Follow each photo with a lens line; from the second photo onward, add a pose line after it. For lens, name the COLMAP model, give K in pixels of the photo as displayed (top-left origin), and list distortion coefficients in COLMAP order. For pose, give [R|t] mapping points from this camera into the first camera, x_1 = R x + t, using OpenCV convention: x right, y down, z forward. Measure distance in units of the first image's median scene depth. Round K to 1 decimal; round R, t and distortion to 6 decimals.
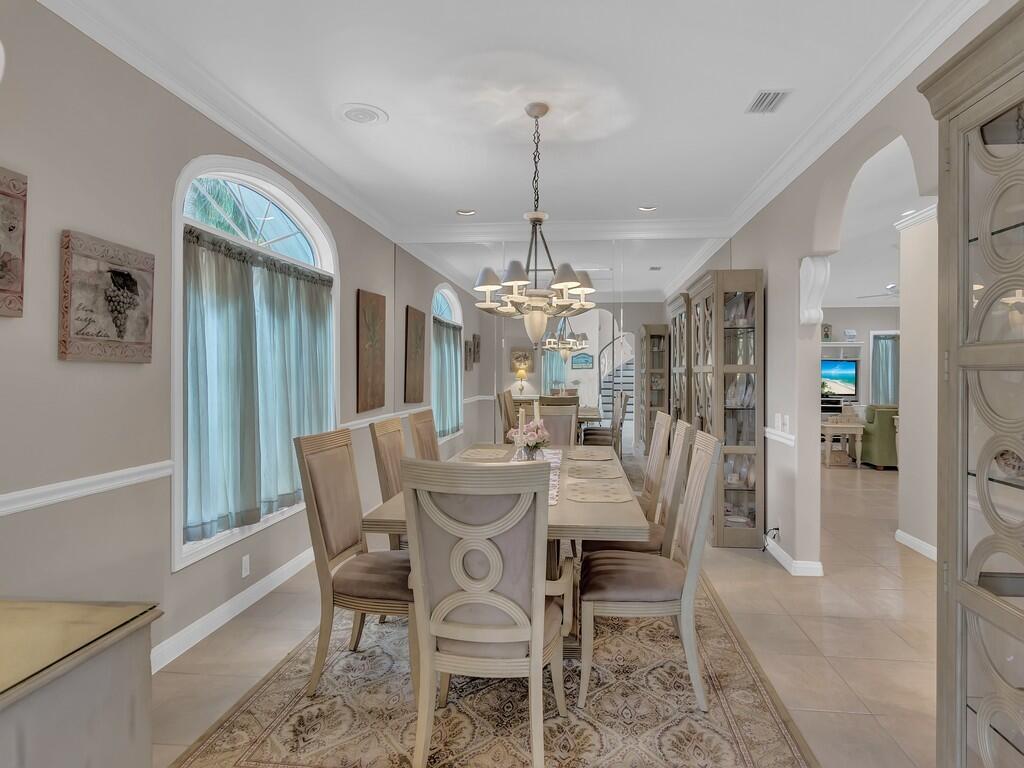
lens RADIAL K [[603.9, 0, 512.0], [0, 603.9, 384.0], [0, 0, 1]] dist [-0.004100, -0.000784]
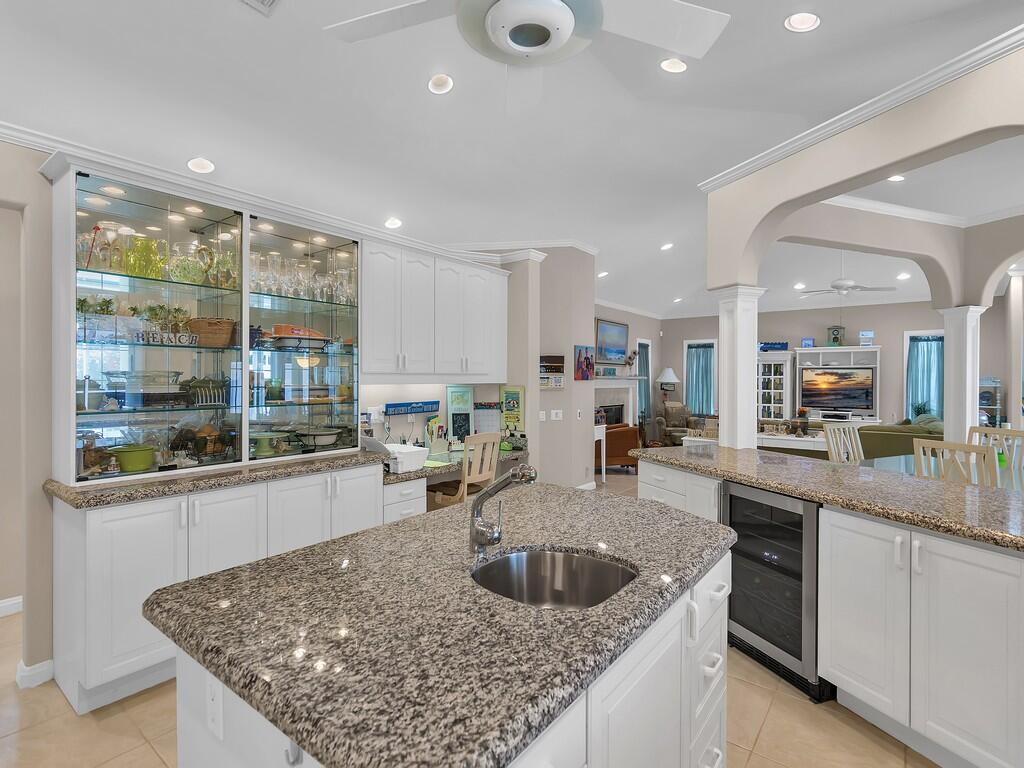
lens RADIAL K [[505.6, 0, 512.0], [0, 505.6, 384.0], [0, 0, 1]] dist [0.002191, 0.001073]
pose [[0.833240, 0.016558, -0.552663, 0.541492], [-0.017004, 0.999846, 0.004319, -0.010373], [0.552649, 0.005799, 0.833394, 0.130512]]
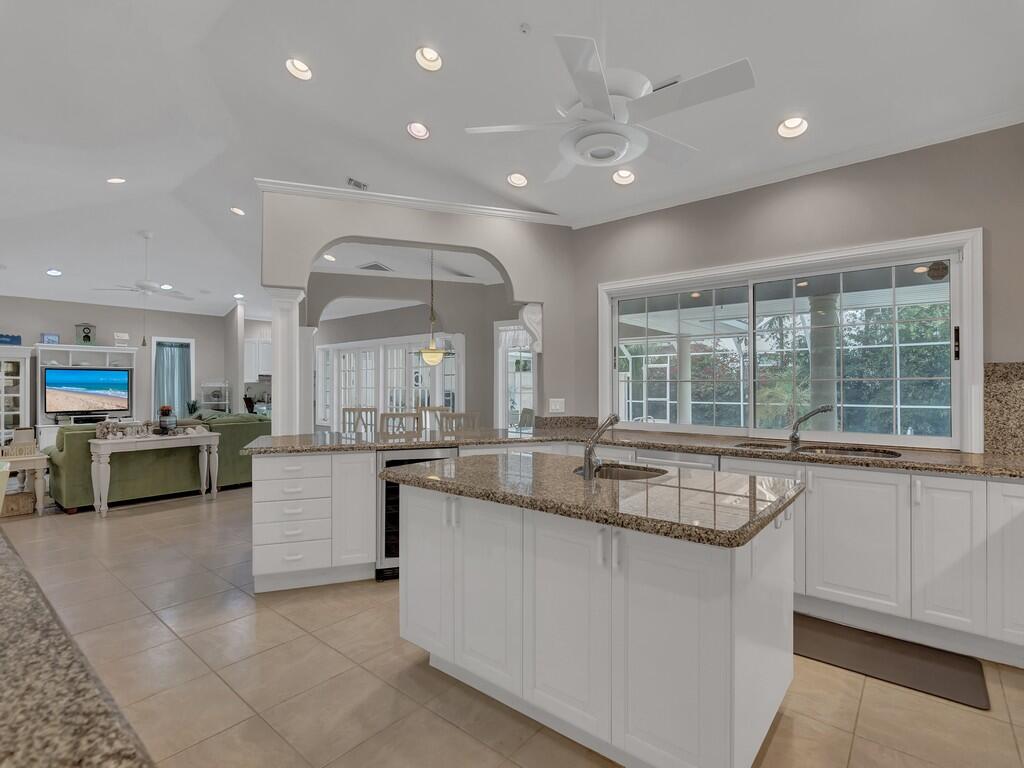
lens RADIAL K [[505.6, 0, 512.0], [0, 505.6, 384.0], [0, 0, 1]] dist [0.002191, 0.001073]
pose [[0.582071, 0.007727, 0.813102, 0.302077], [0.008002, 0.999852, -0.015230, -0.002611], [-0.813099, 0.015372, 0.581923, 0.137126]]
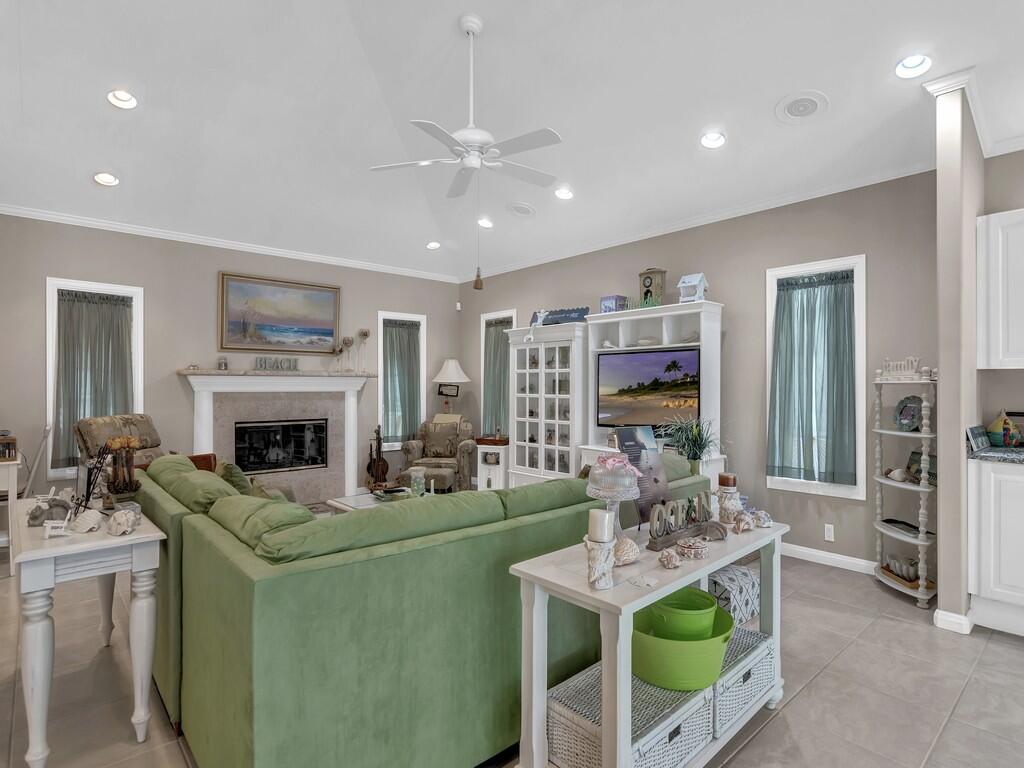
lens RADIAL K [[523.6, 0, 512.0], [0, 523.6, 384.0], [0, 0, 1]] dist [-0.032211, -0.000397]
pose [[0.734057, 0.005939, -0.679062, 0.714750], [-0.013033, 0.999901, -0.005344, -0.010636], [0.678963, 0.012773, 0.734061, 0.654805]]
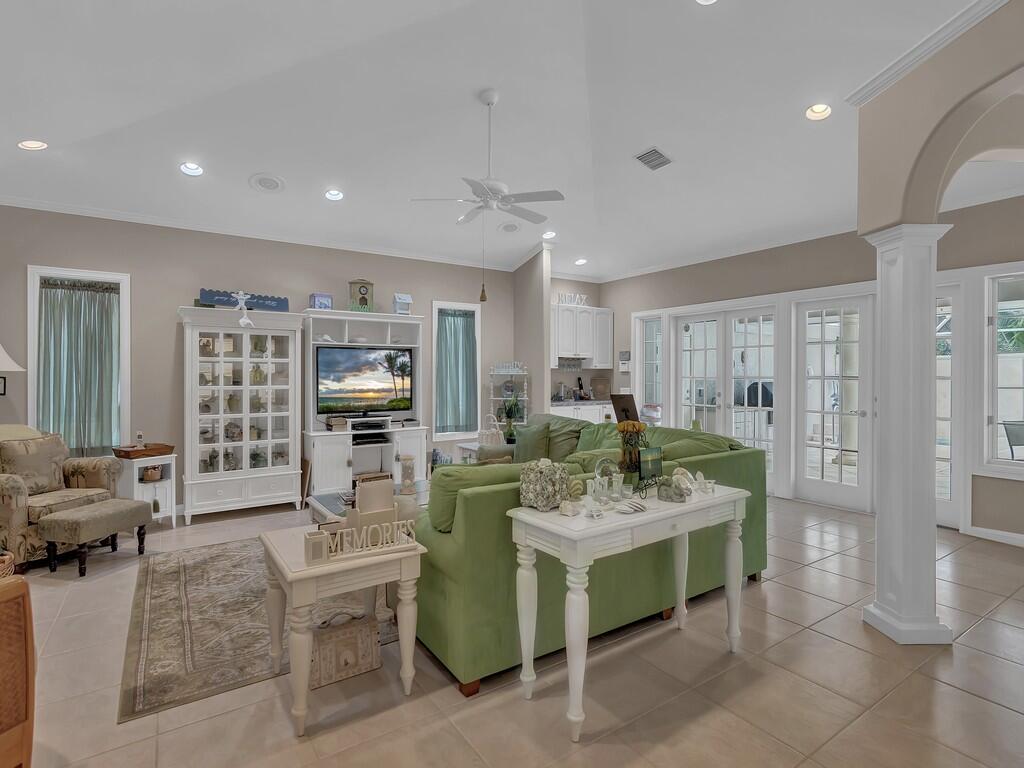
lens RADIAL K [[505.2, 0, 488.7], [0, 505.2, 375.2], [0, 0, 1]] dist [-0.000322, -0.000037]
pose [[0.793343, 0.004960, 0.608755, 0.337027], [0.001866, 0.999942, -0.010580, -0.008405], [-0.608772, 0.009530, 0.793288, 0.576832]]
